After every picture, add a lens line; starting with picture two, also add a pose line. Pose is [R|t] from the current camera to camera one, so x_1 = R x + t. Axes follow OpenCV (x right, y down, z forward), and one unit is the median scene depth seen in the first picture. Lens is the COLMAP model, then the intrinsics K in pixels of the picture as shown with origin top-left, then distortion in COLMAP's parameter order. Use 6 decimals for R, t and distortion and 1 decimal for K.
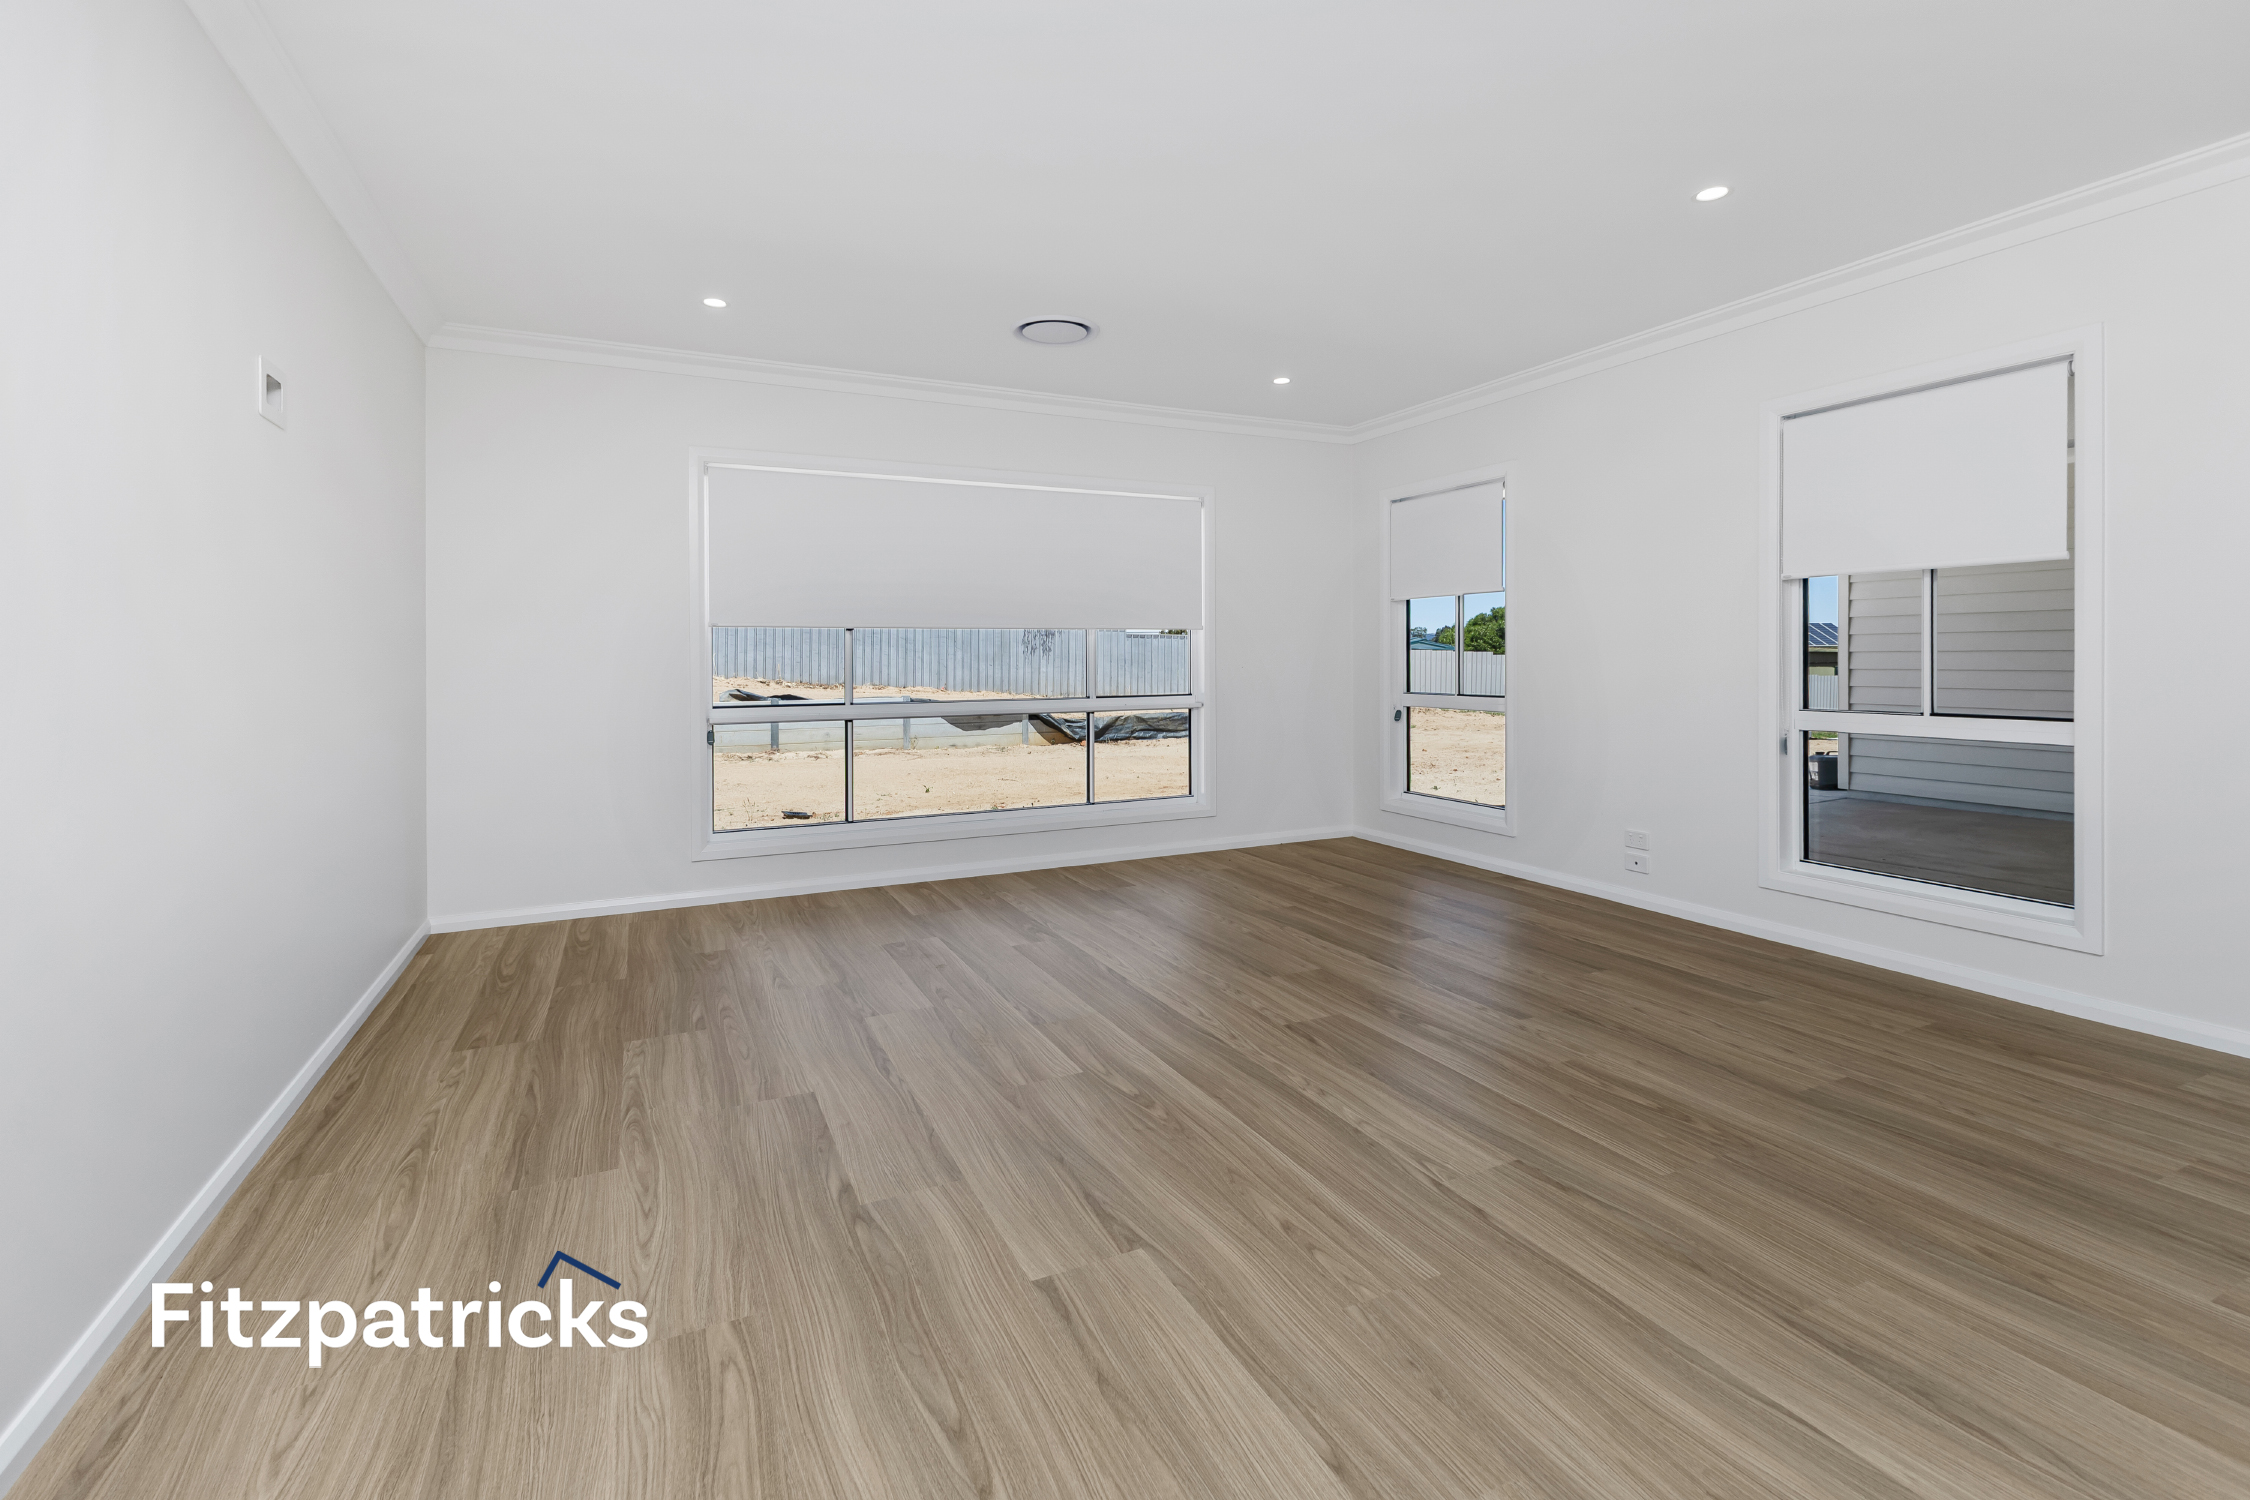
lens RADIAL K [[1007.4, 0, 1114.4], [0, 1007.4, 666.2], [0, 0, 1]] dist [0.005014, -0.003321]
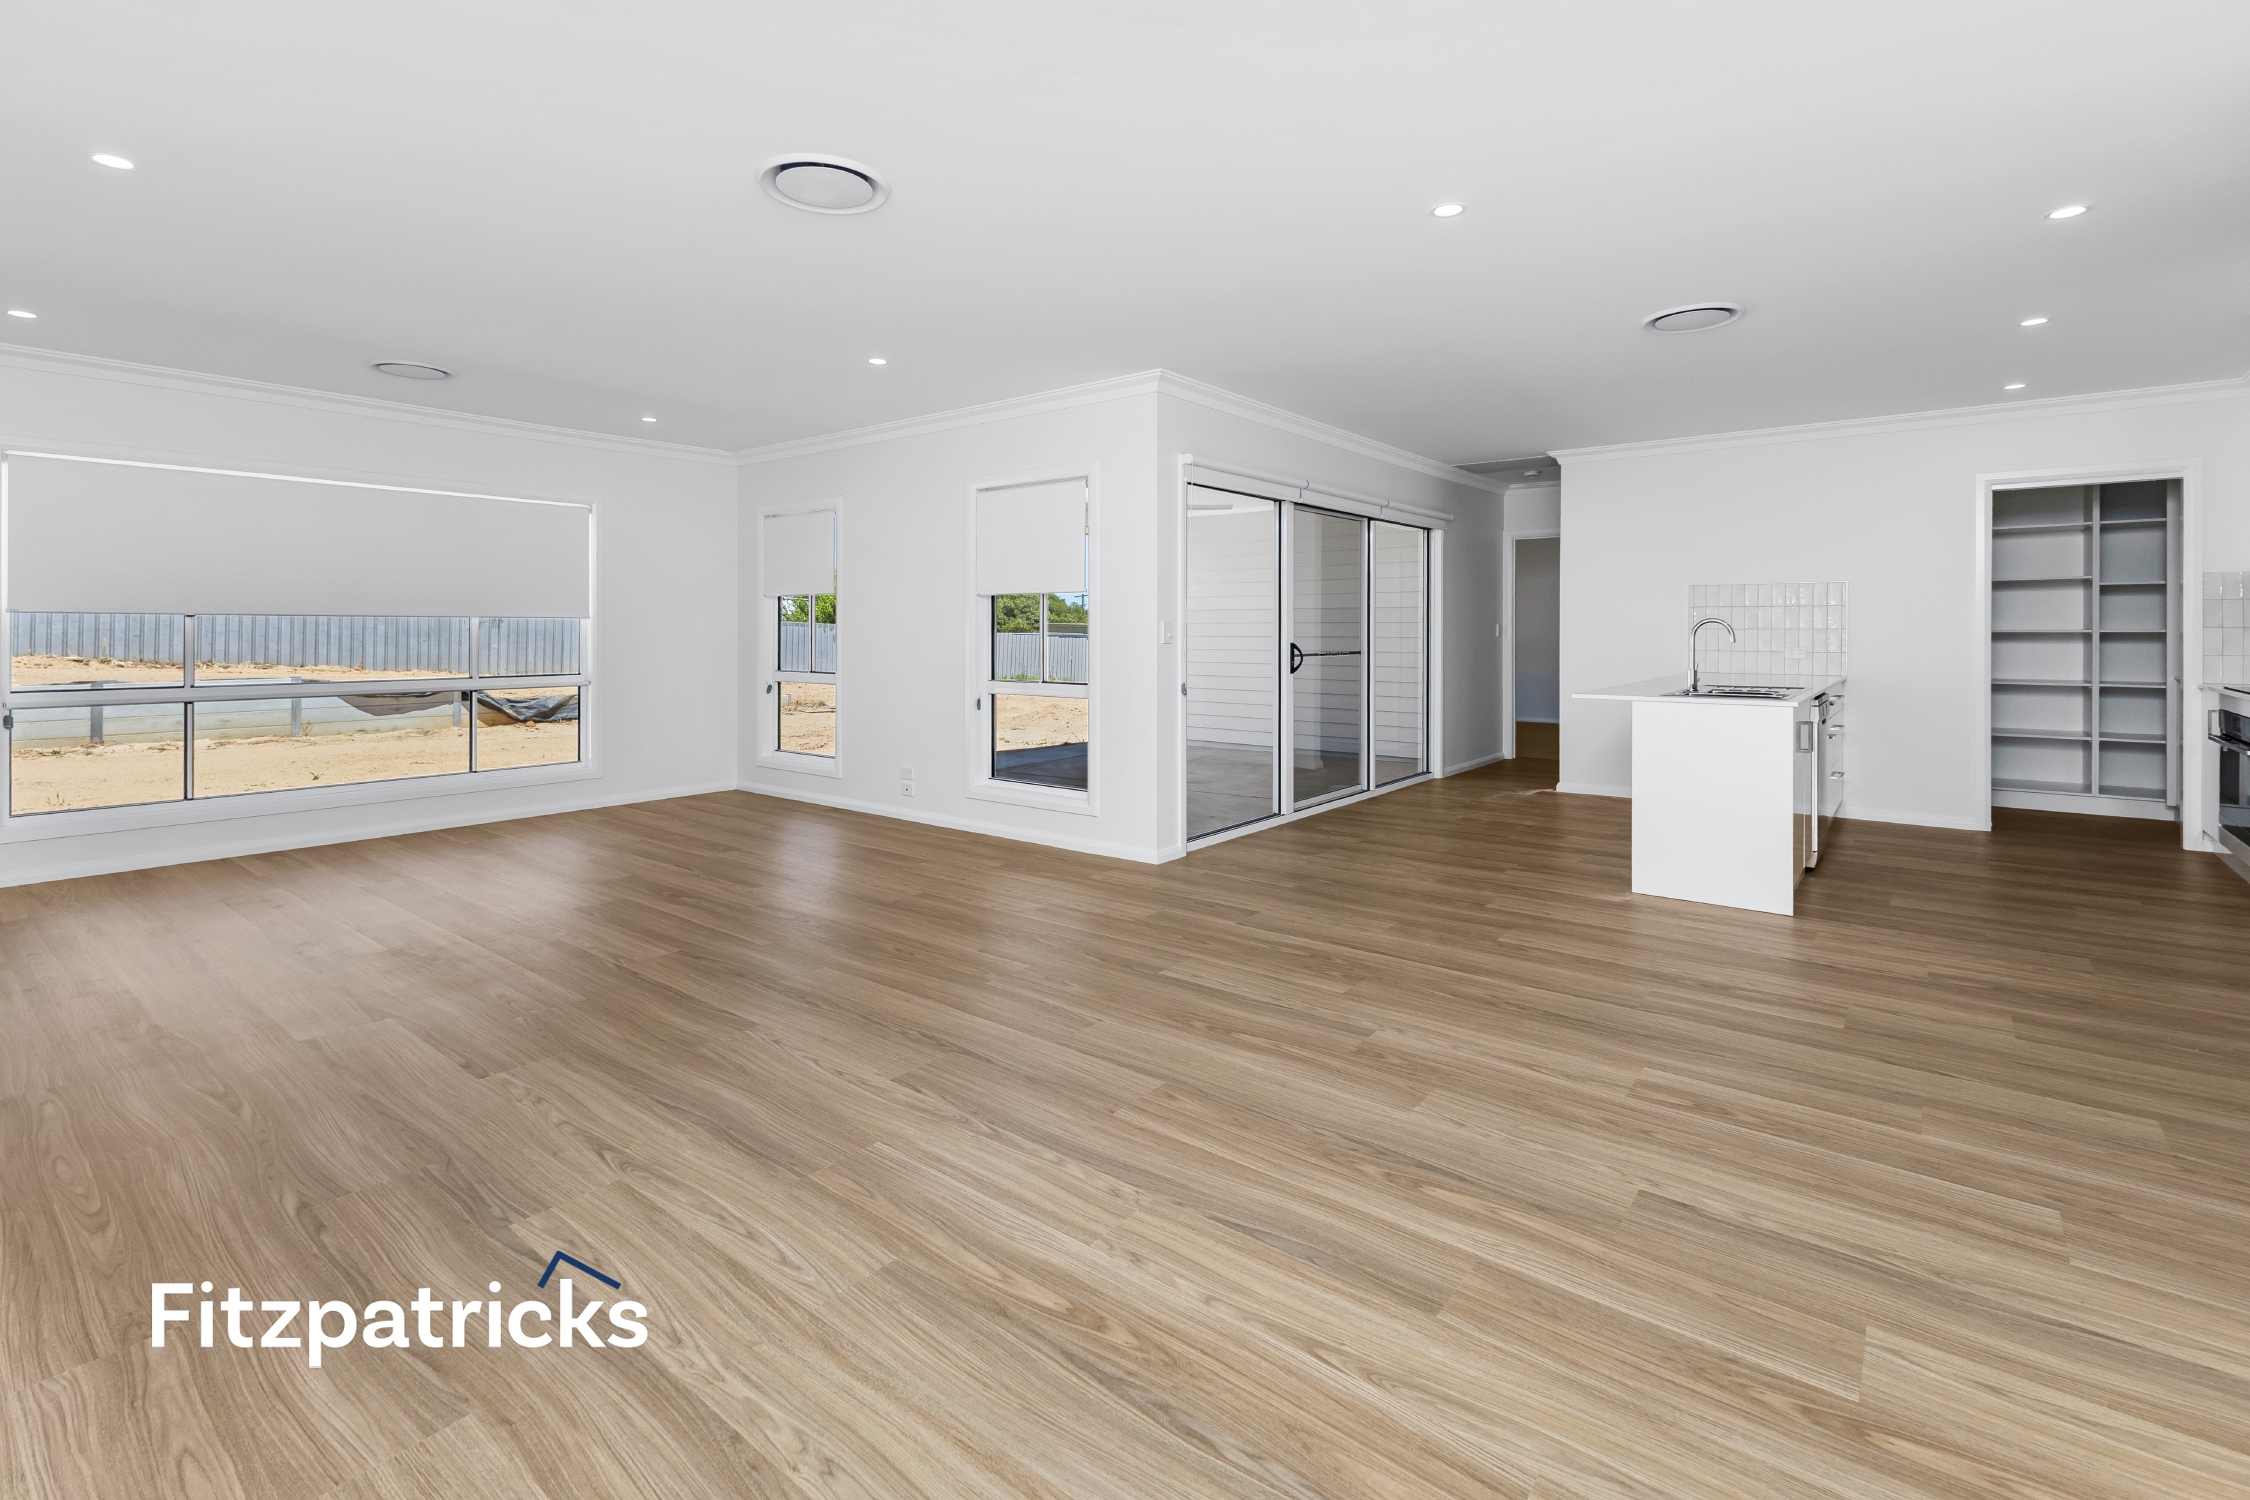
lens RADIAL K [[1007.4, 0, 1116.5], [0, 1007.4, 641.1], [0, 0, 1]] dist [0.005014, -0.003321]
pose [[0.894219, 0.003659, 0.447615, 0.200540], [-0.003961, 0.999992, -0.000260, -0.021479], [-0.447612, -0.001541, 0.894227, -0.572164]]
